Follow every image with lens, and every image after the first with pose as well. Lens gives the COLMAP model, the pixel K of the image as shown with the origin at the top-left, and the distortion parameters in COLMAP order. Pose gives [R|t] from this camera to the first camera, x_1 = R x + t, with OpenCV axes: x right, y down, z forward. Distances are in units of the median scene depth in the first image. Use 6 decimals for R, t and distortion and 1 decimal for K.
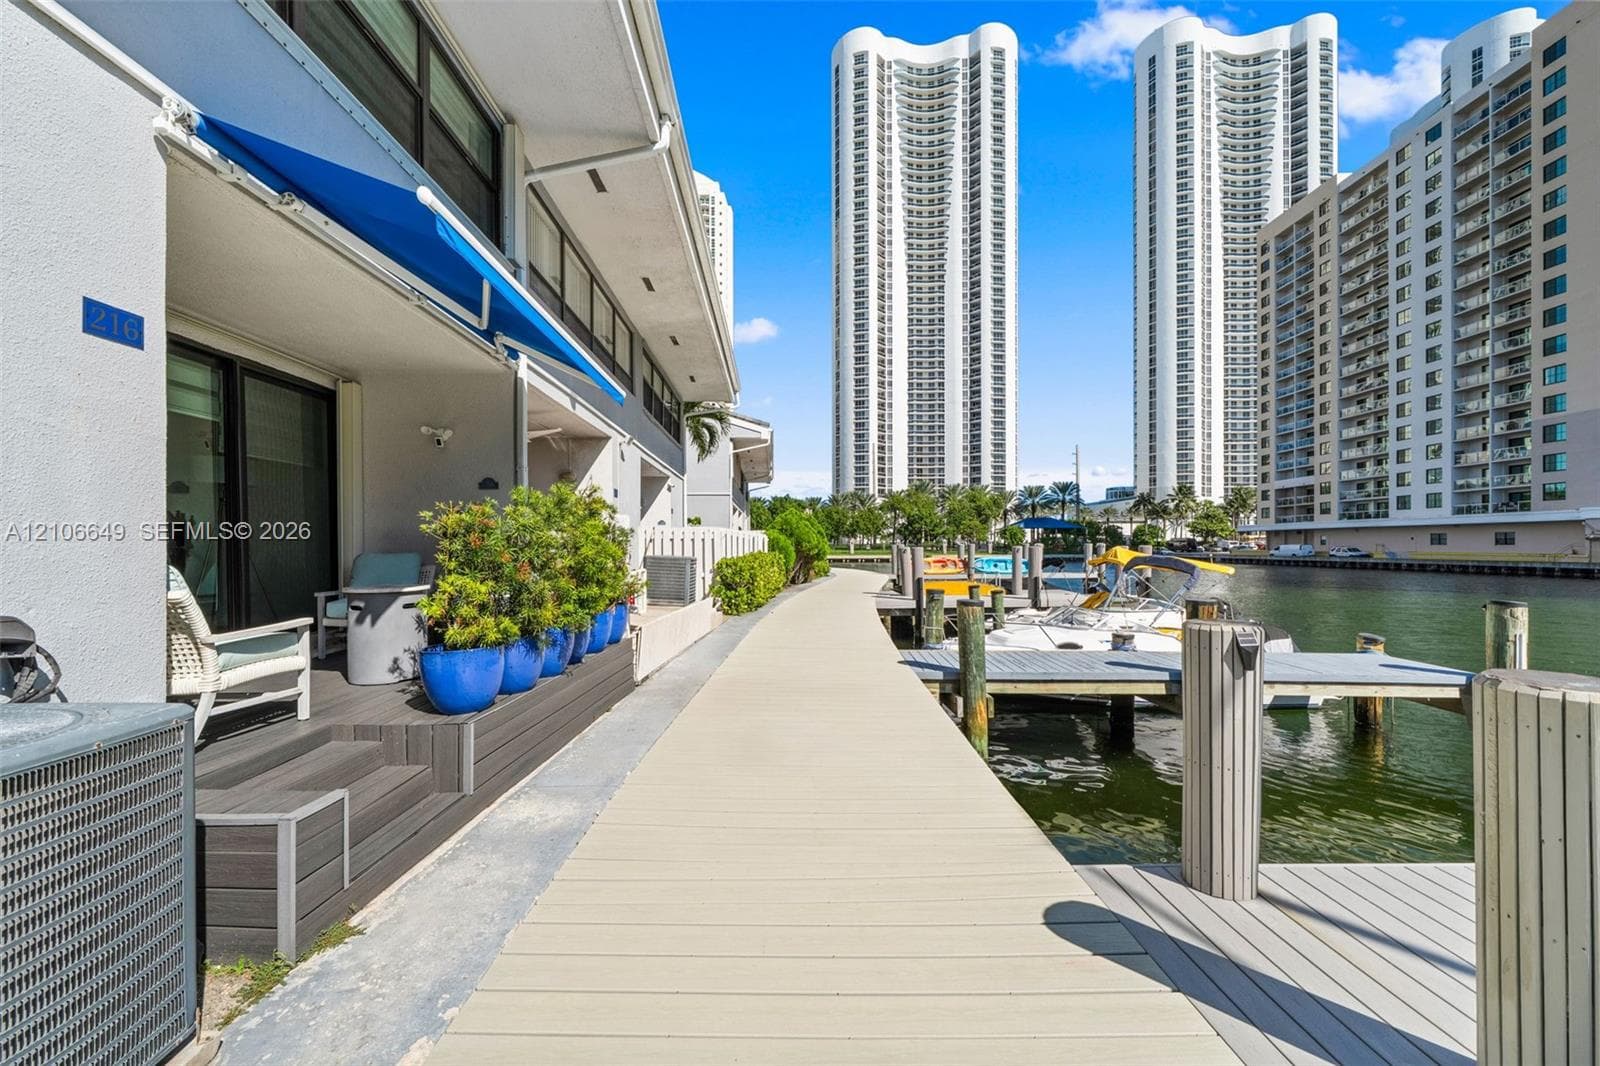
lens RADIAL K [[599.4, 0, 794.1], [0, 599.4, 547.2], [0, 0, 1]] dist [-0.003554, -0.000114]
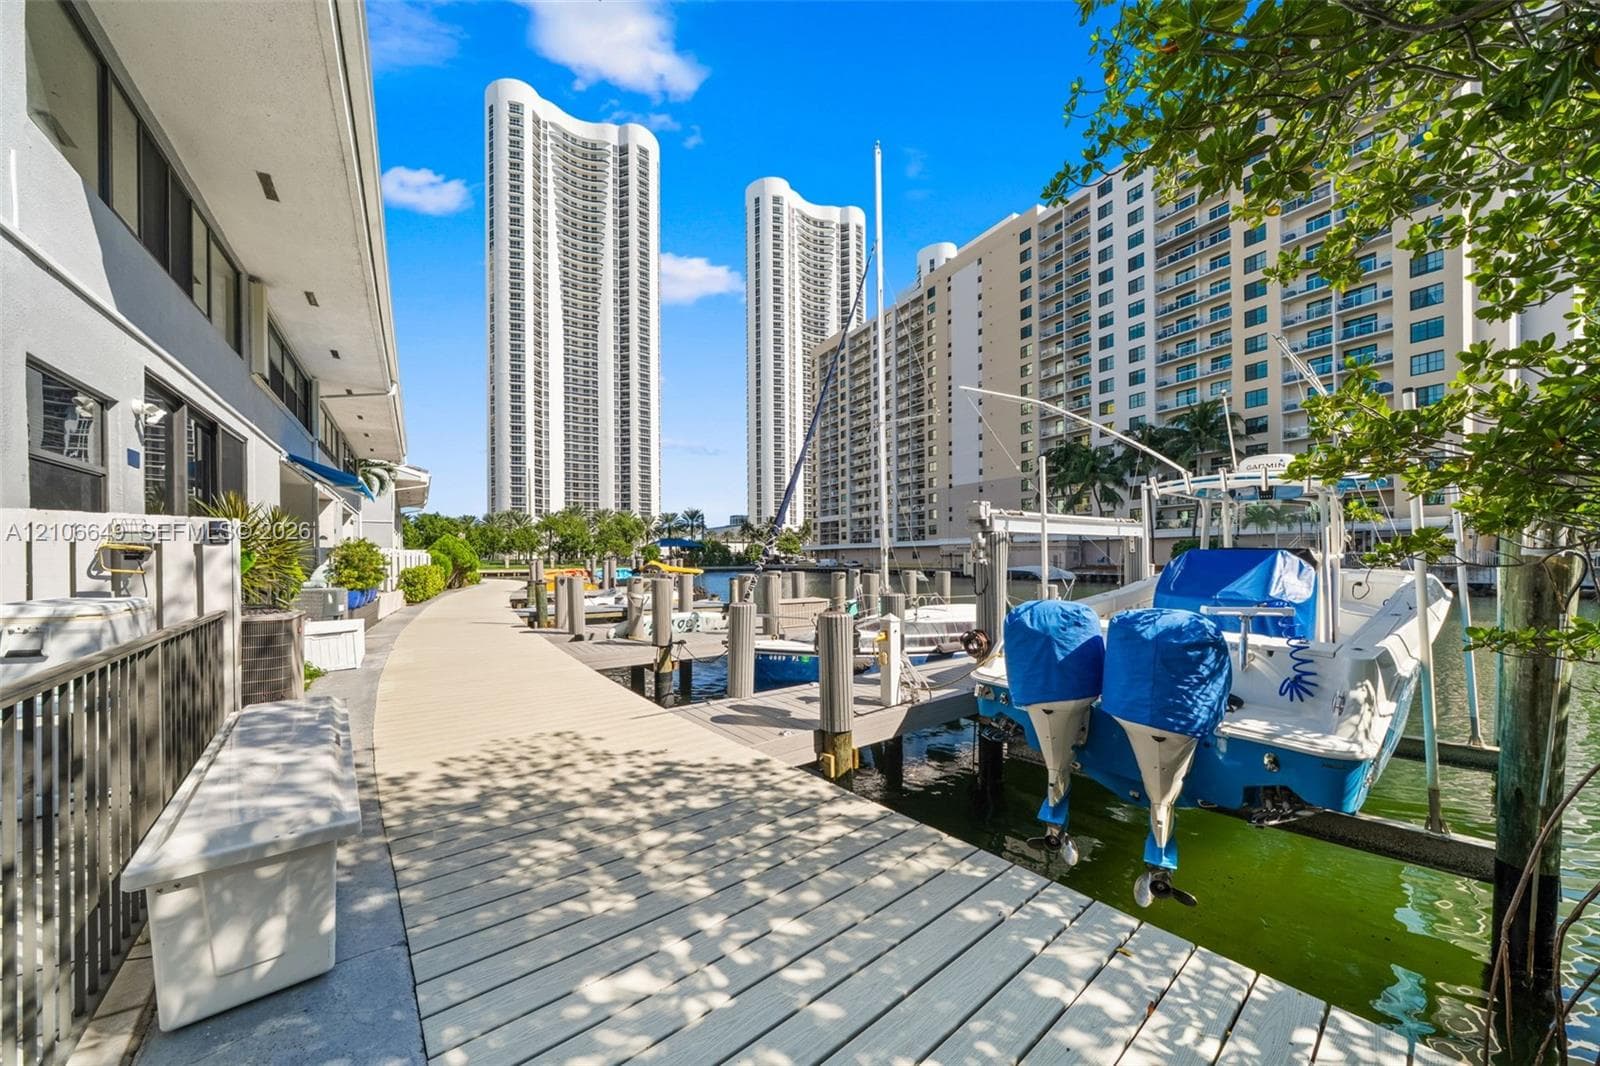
lens RADIAL K [[599.4, 0, 824.8], [0, 599.4, 560.9], [0, 0, 1]] dist [-0.003554, -0.000114]
pose [[0.841045, -0.004784, 0.540944, -0.007061], [0.006100, 0.999981, -0.000640, 0.001162], [-0.540931, 0.003837, 0.841058, -0.220080]]
